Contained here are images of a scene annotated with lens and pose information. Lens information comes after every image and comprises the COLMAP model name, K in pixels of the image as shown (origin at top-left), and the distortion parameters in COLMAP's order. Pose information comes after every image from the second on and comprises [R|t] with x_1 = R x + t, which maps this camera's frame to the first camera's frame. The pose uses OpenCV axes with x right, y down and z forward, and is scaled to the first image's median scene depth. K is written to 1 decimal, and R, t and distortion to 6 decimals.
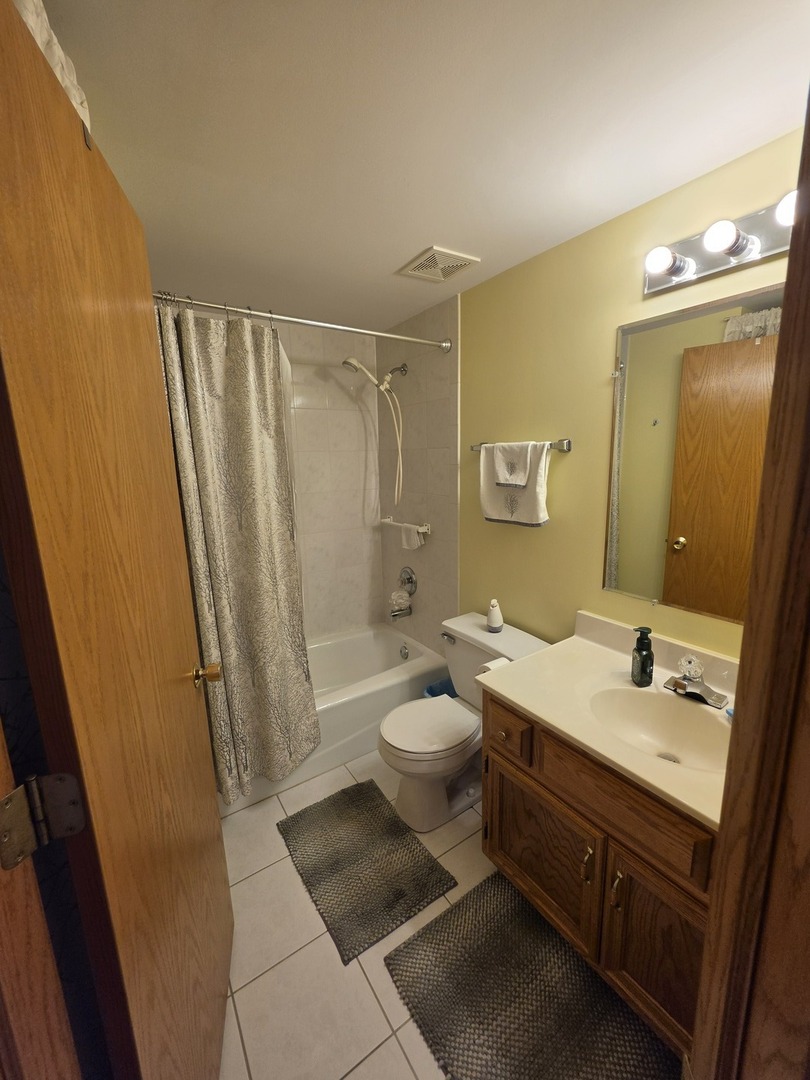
lens RADIAL K [[429.2, 0, 407.1], [0, 429.2, 539.4], [0, 0, 1]] dist [-0.003857, 0.000550]
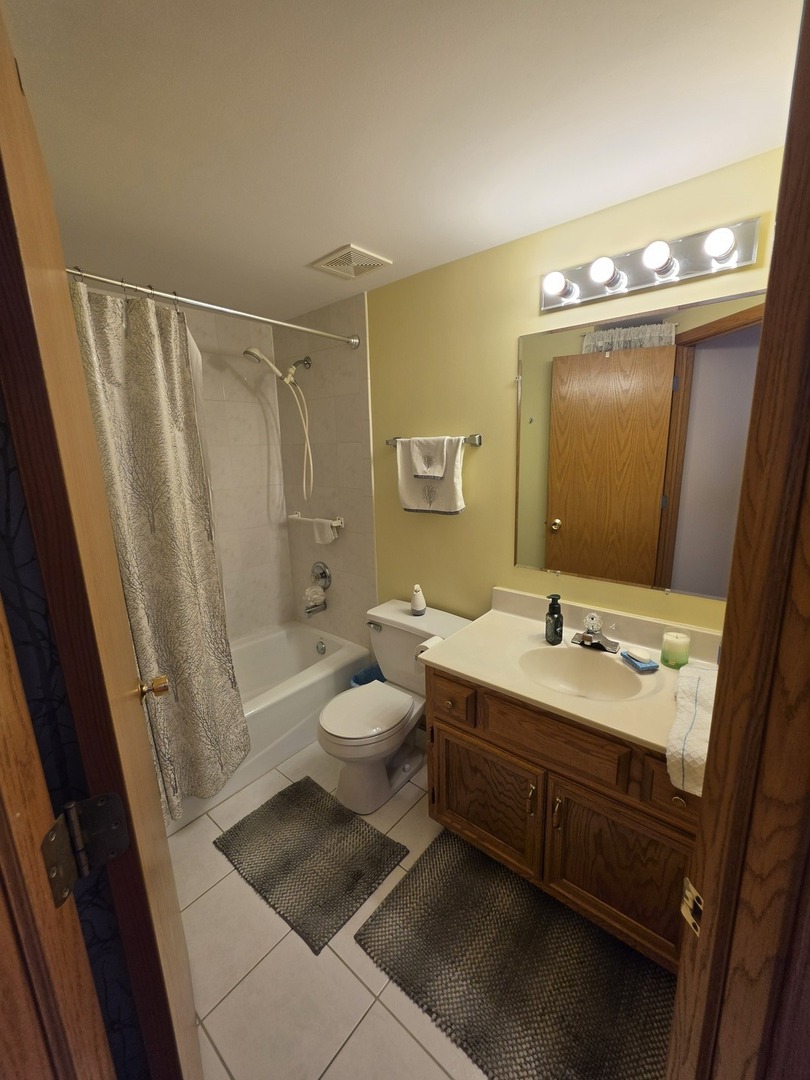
lens RADIAL K [[429.2, 0, 405.7], [0, 429.2, 538.9], [0, 0, 1]] dist [-0.003857, 0.000550]
pose [[0.960033, -0.059249, 0.273543, -0.125218], [0.056214, 0.998239, 0.018929, 0.005175], [-0.274183, -0.002796, 0.961673, -0.020675]]
